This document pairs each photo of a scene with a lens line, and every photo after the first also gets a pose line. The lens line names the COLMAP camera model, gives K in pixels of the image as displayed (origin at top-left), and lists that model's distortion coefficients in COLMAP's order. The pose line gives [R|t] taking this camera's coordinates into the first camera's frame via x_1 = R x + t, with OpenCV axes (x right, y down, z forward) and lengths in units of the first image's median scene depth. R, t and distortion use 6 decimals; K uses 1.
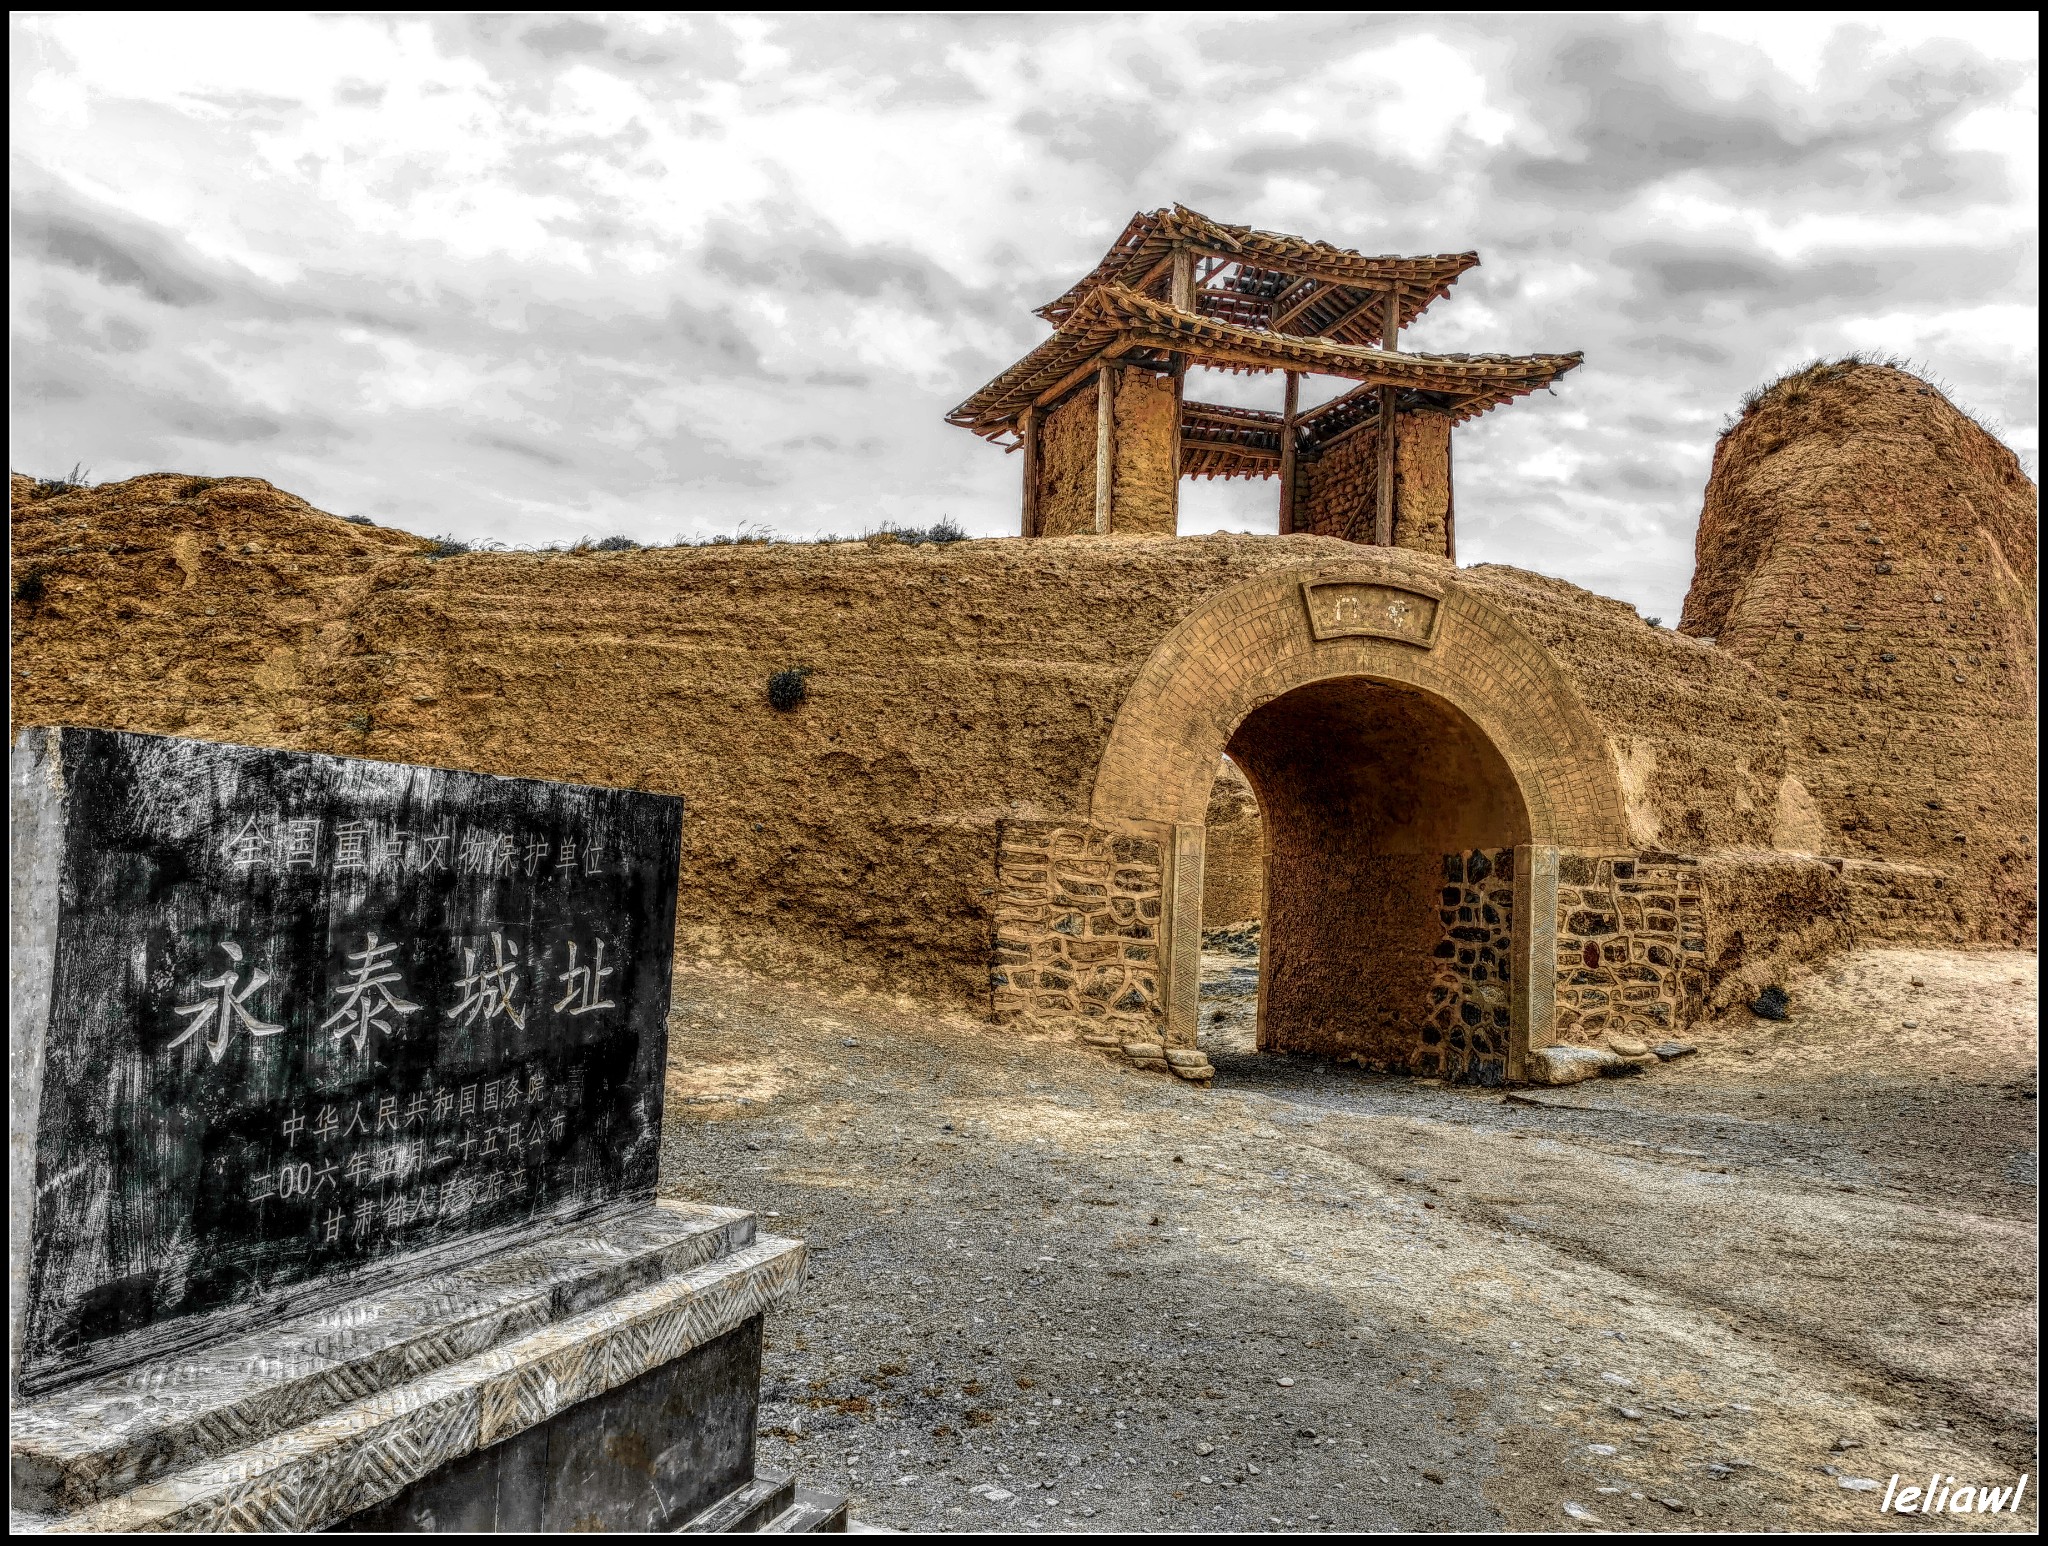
lens RADIAL K [[1649.8, 0, 1024.0], [0, 1649.8, 773.0], [0, 0, 1]] dist [0.006152, 0.000383]
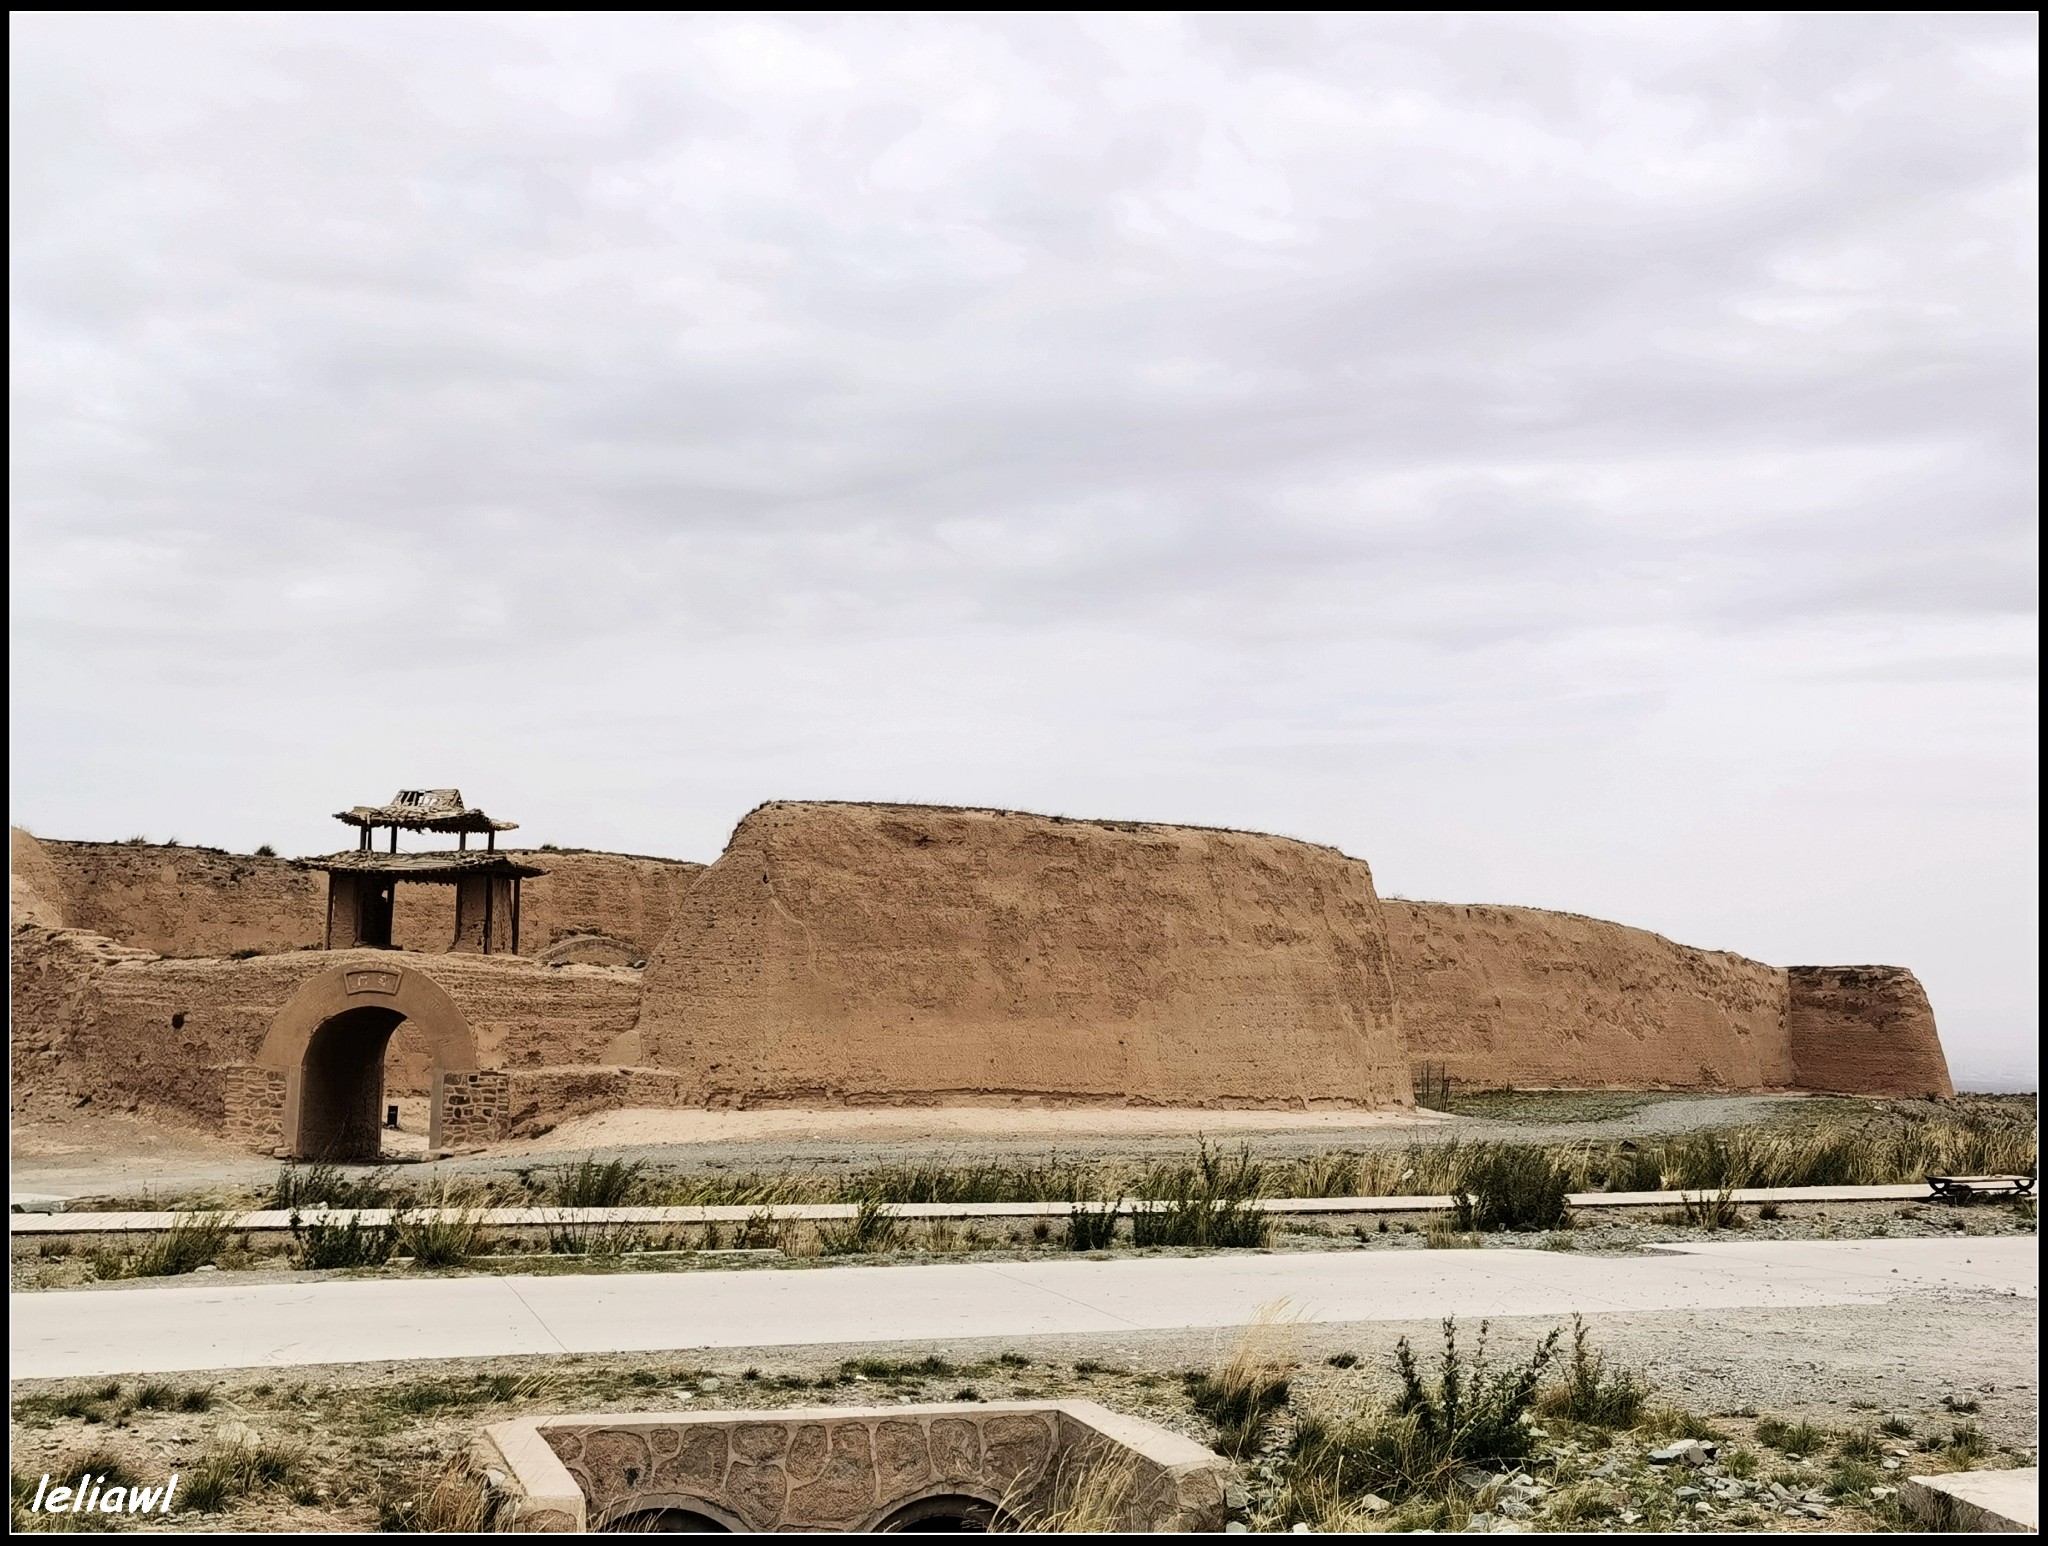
lens RADIAL K [[2501.1, 0, 1024.0], [0, 2501.1, 773.0], [0, 0, 1]] dist [0.005868, 0.007664]
pose [[0.916704, -0.061527, -0.394801, 2.788587], [0.049453, 0.997947, -0.040696, -0.218478], [0.396494, 0.017782, 0.917865, -2.269737]]
